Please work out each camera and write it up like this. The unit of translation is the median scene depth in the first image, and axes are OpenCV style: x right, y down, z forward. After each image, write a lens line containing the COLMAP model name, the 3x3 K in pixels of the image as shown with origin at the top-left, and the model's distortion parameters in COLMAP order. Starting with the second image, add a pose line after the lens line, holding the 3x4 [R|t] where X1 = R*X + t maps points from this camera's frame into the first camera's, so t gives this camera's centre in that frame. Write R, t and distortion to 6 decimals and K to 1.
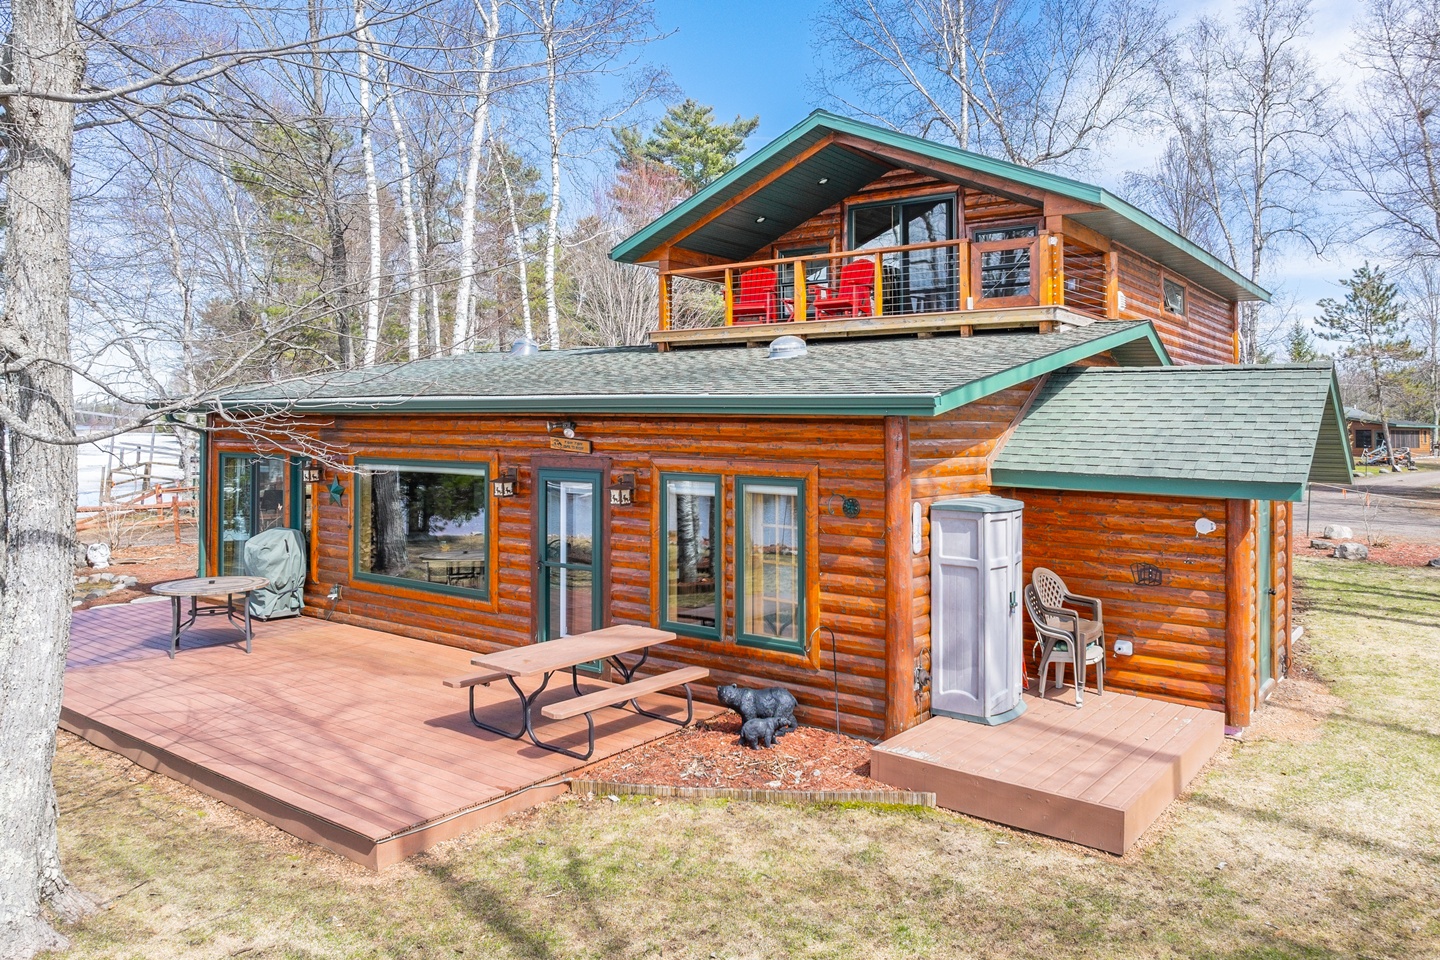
lens RADIAL K [[1025.1, 0, 707.4], [0, 1025.1, 430.1], [0, 0, 1]] dist [-0.034701, 0.021946]
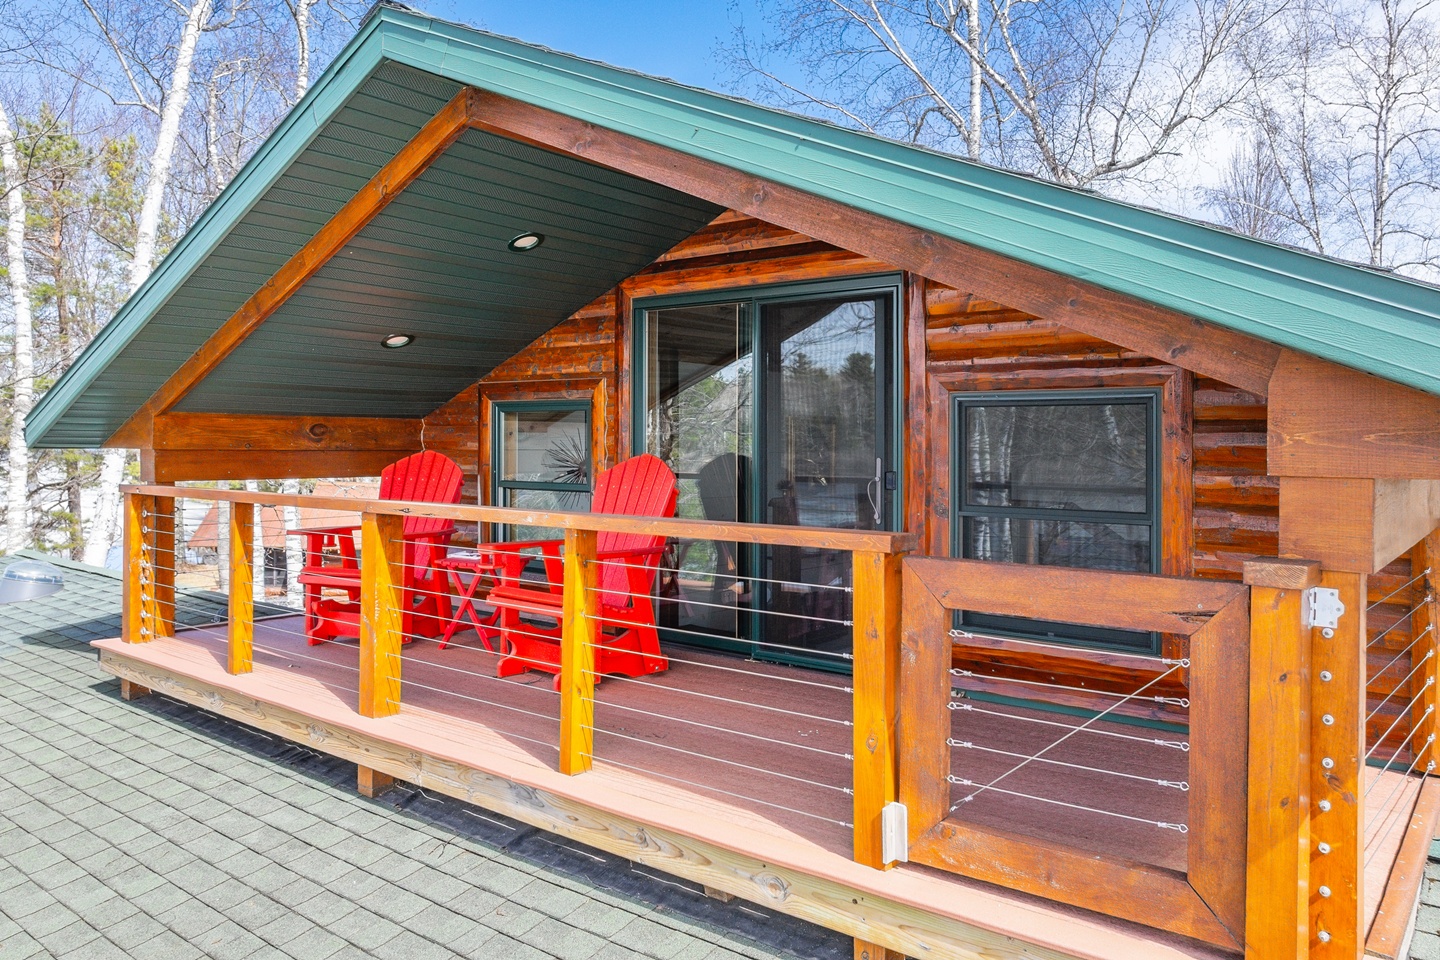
lens RADIAL K [[1024.5, 0, 713.0], [0, 1024.5, 469.2], [0, 0, 1]] dist [-0.009768, 0.000660]
pose [[0.999735, -0.003626, -0.022724, 0.109228], [0.004068, 0.999803, 0.019448, -0.101268], [0.022649, -0.019536, 0.999553, 0.382090]]
